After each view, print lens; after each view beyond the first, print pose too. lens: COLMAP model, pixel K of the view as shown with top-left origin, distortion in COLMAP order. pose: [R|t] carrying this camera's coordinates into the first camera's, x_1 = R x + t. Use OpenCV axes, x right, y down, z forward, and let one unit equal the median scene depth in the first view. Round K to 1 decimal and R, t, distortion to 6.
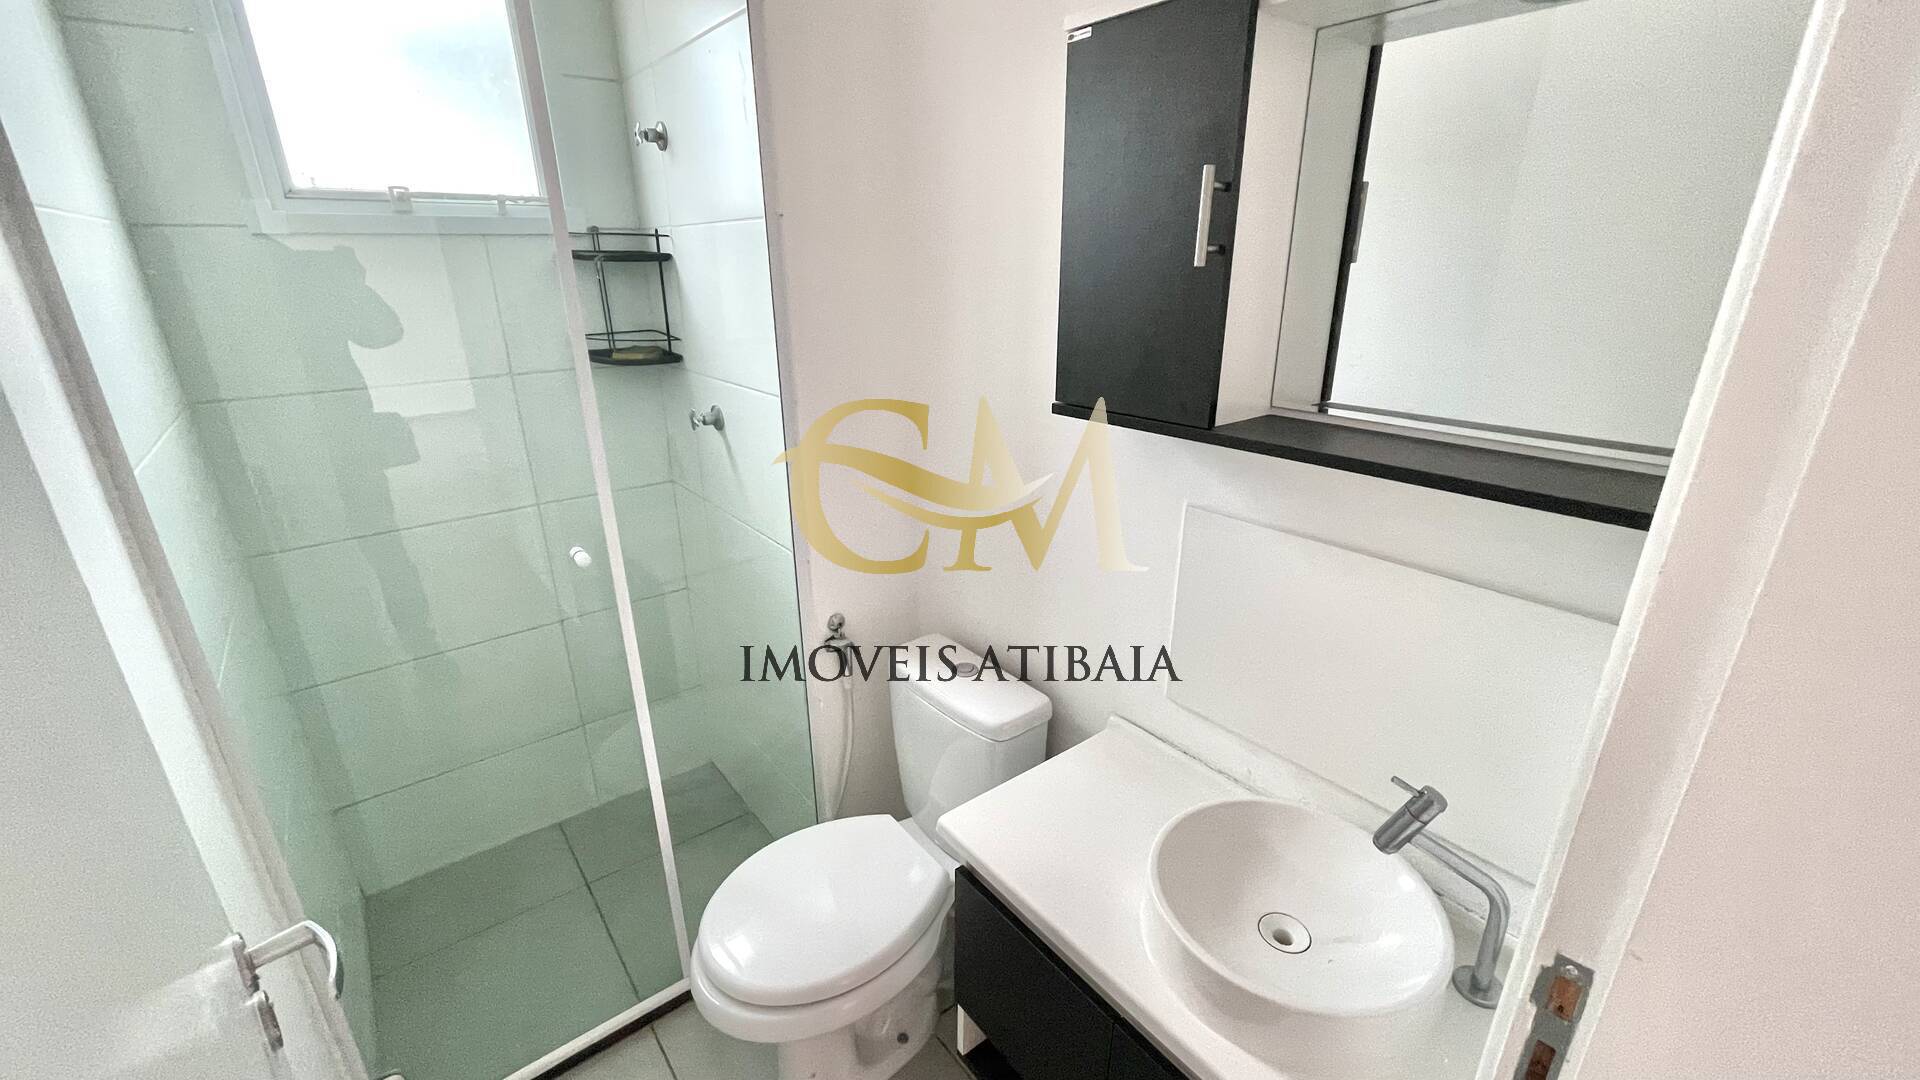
lens RADIAL K [[775.9, 0, 961.3], [0, 775.9, 537.8], [0, 0, 1]] dist [-0.003266, 0.000808]
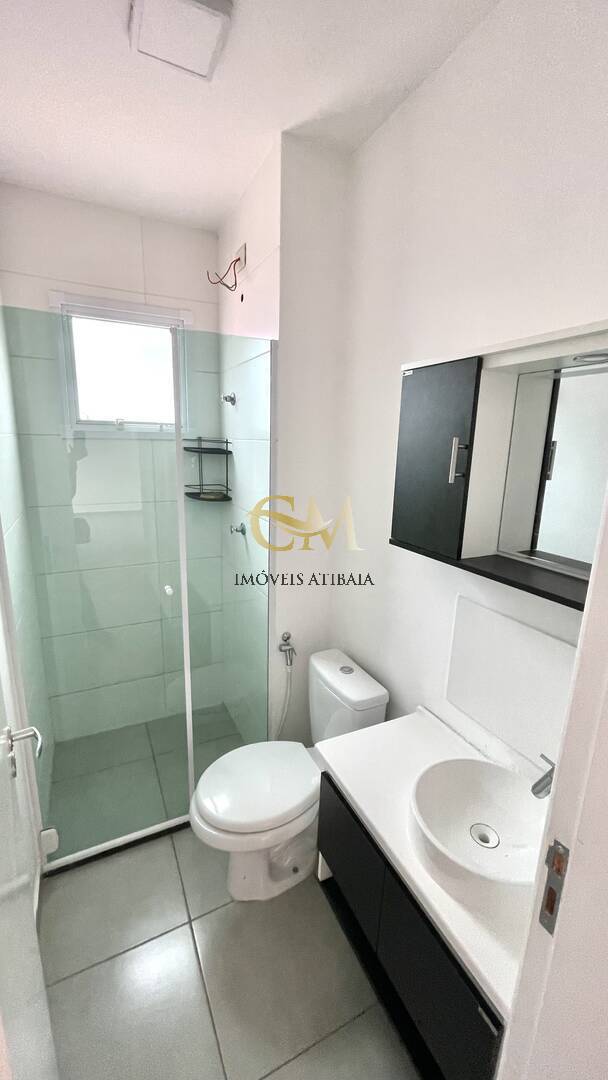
lens RADIAL K [[436.5, 0, 305.3], [0, 436.5, 539.5], [0, 0, 1]] dist [-0.003266, 0.000808]
pose [[0.976903, 0.078739, -0.198648, 0.103955], [-0.102945, 0.988062, -0.114614, -0.015054], [0.187252, 0.132417, 0.973346, -0.120885]]
